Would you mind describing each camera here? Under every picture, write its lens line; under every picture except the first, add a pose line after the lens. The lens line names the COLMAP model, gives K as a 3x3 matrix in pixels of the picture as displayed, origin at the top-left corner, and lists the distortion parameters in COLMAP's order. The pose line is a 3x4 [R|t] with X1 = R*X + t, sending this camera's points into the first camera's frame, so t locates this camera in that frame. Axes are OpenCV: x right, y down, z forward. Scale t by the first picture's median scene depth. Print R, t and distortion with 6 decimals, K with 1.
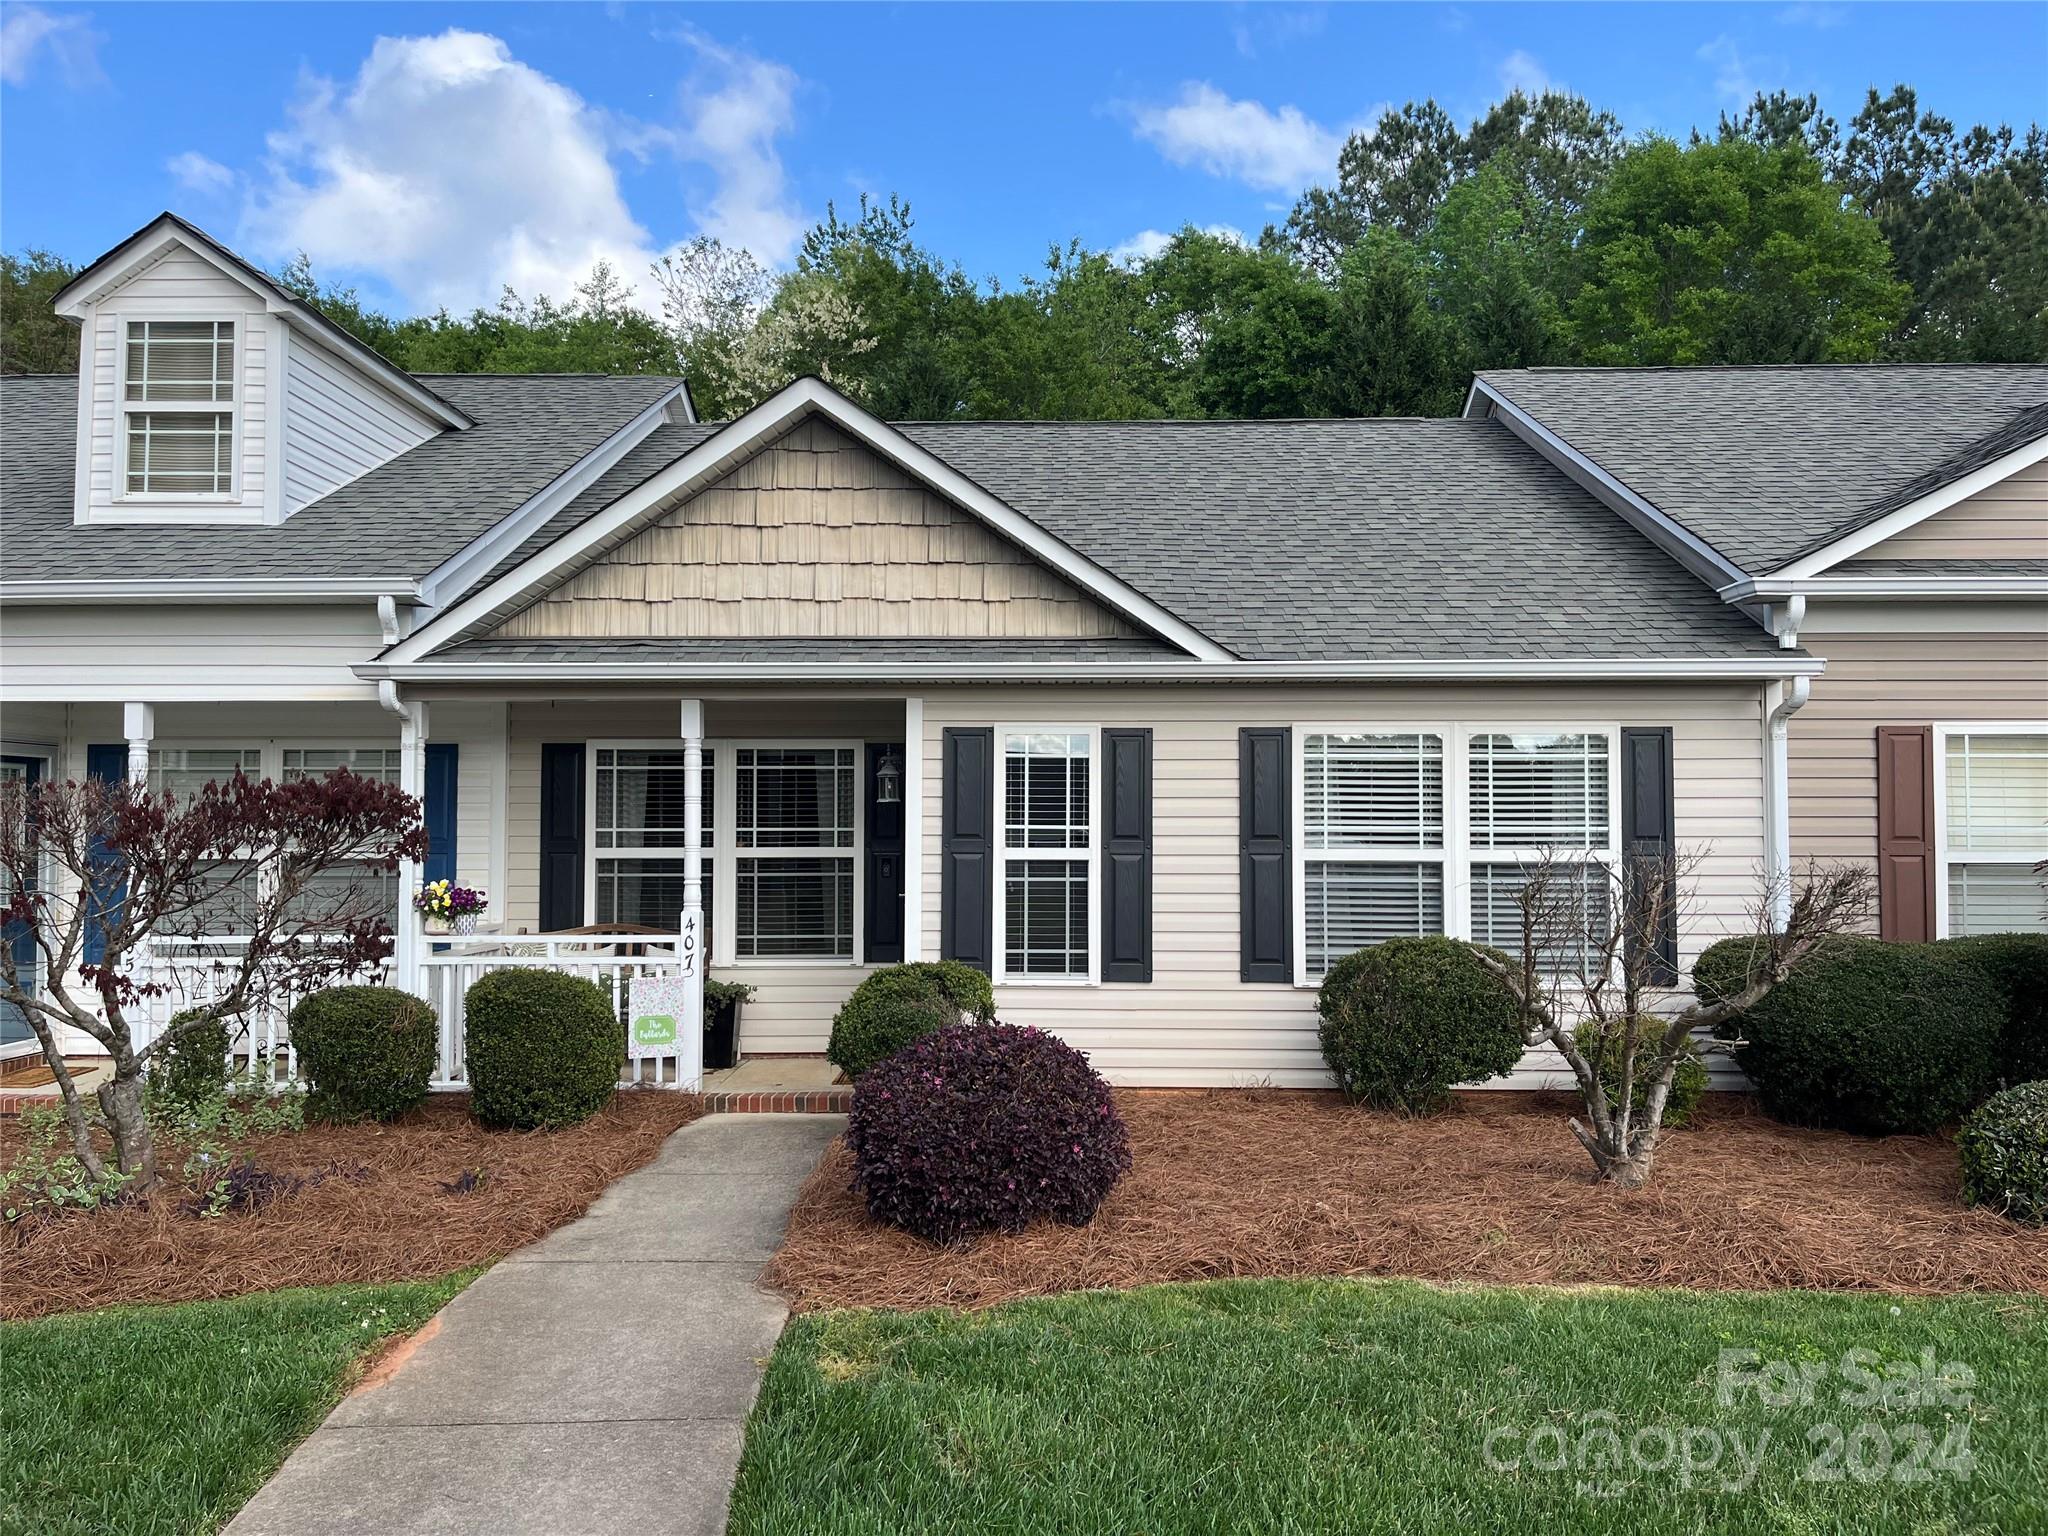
lens RADIAL K [[1542.5, 0, 1026.3], [0, 1542.5, 767.7], [0, 0, 1]] dist [0.051572, 0.000808]
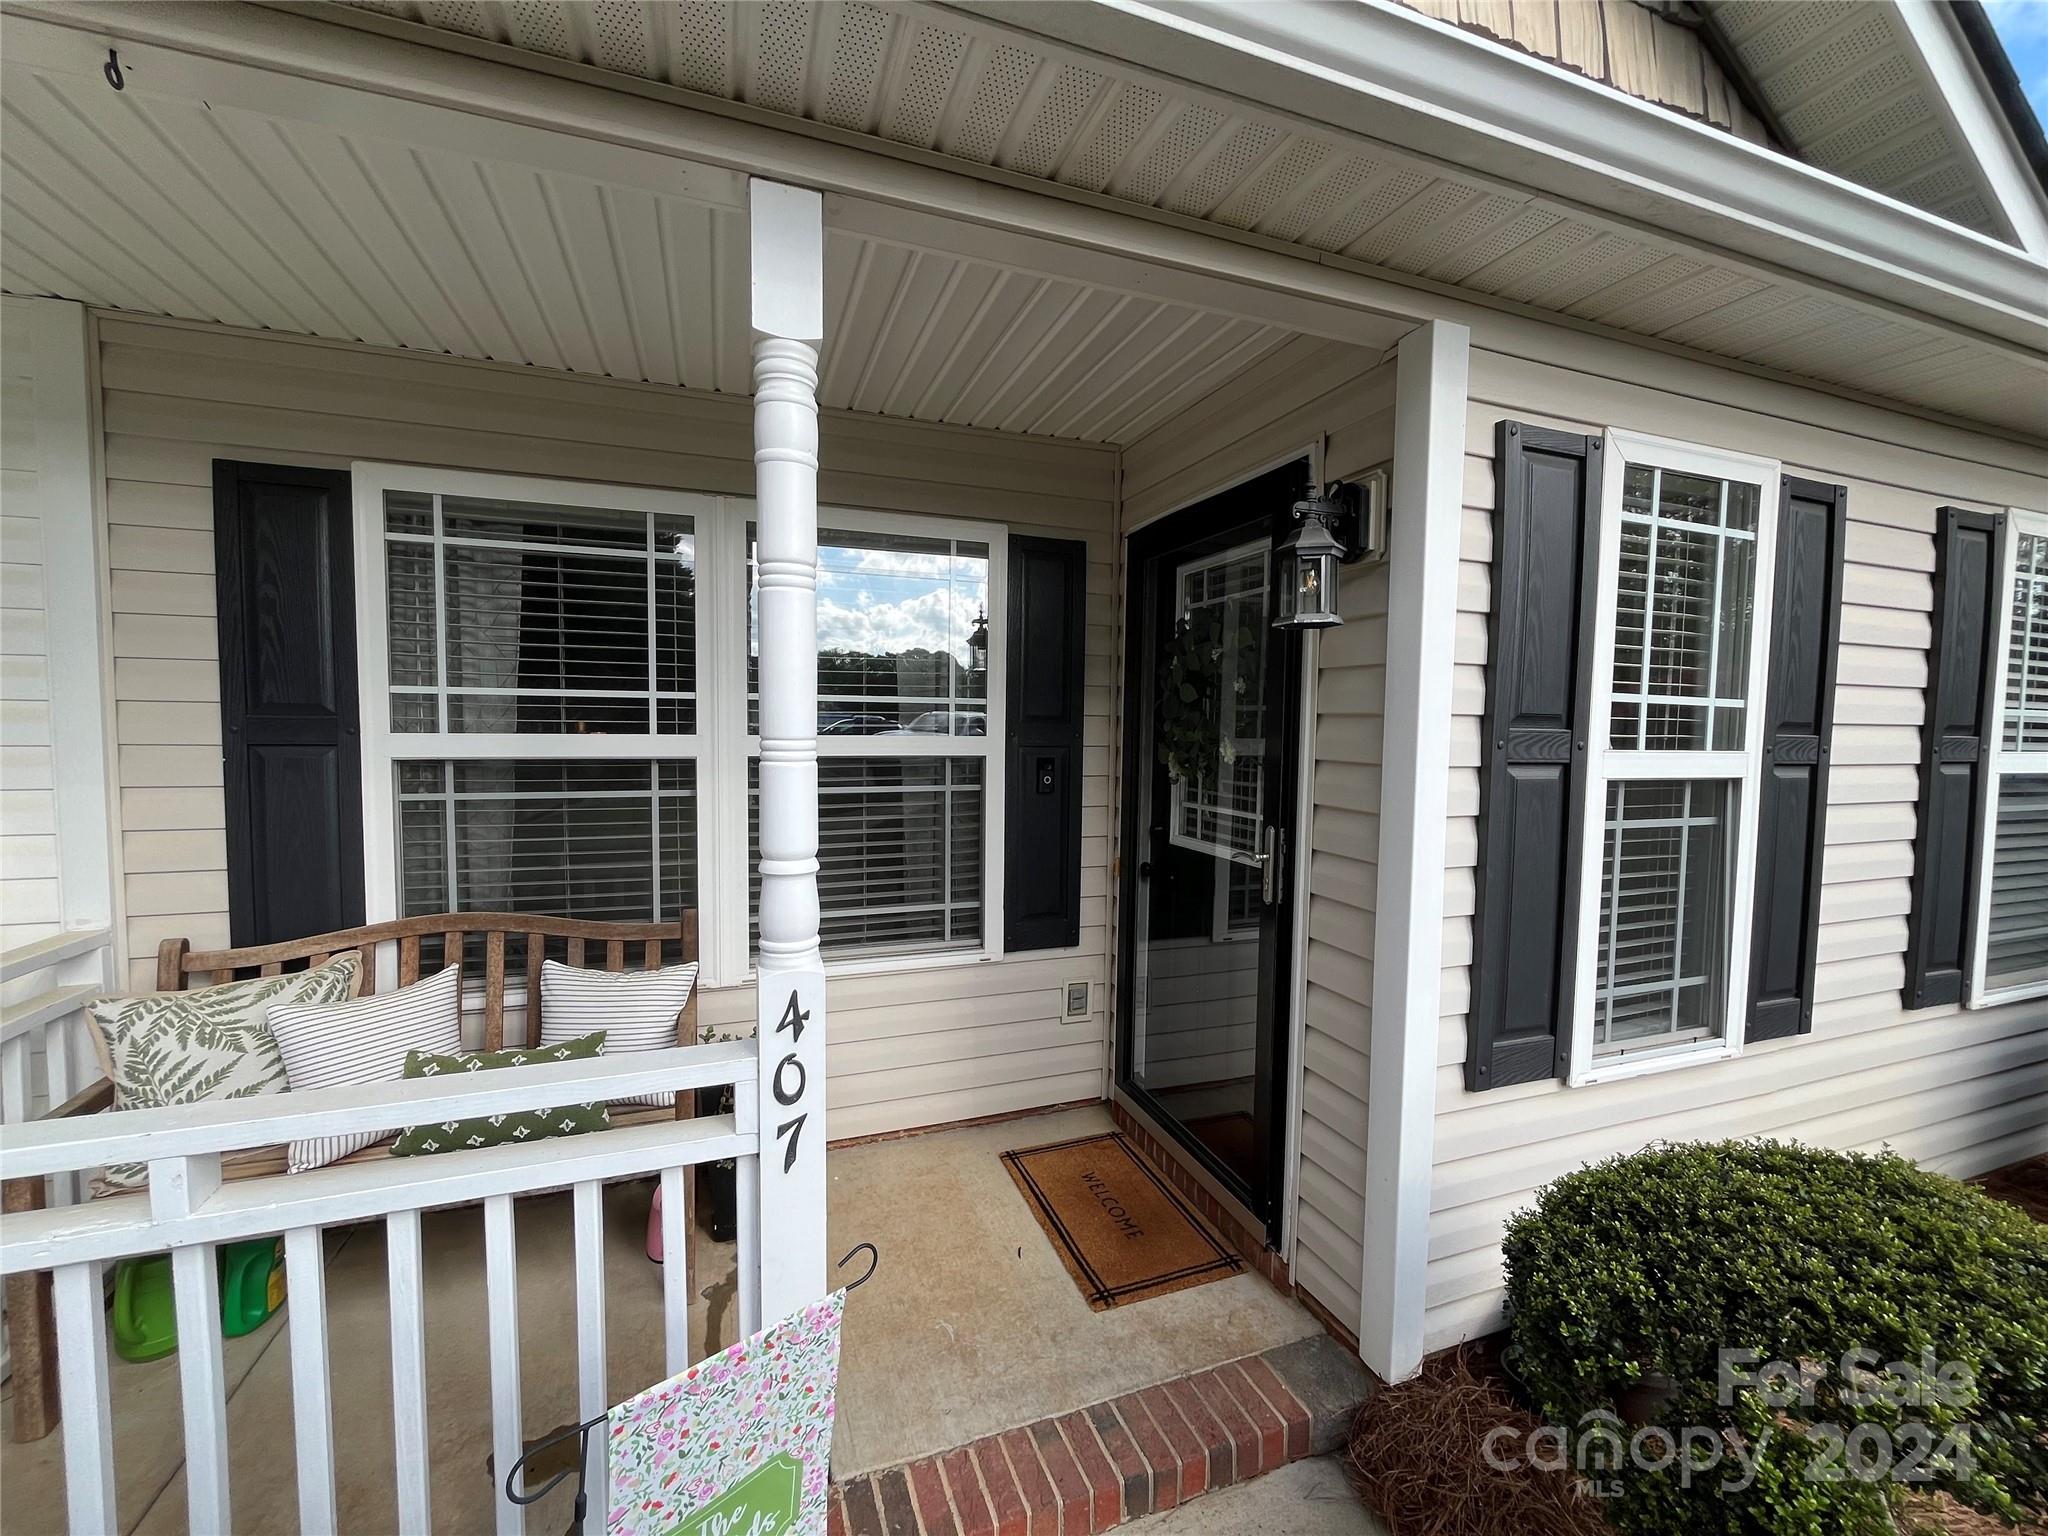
lens RADIAL K [[829.1, 0, 1021.3], [0, 829.1, 768.6], [0, 0, 1]] dist [-0.000587, -0.000232]
pose [[0.931626, -0.006409, 0.363363, -0.233177], [-0.030164, 0.995031, 0.094887, 0.040625], [-0.362165, -0.099359, 0.926803, 0.847602]]
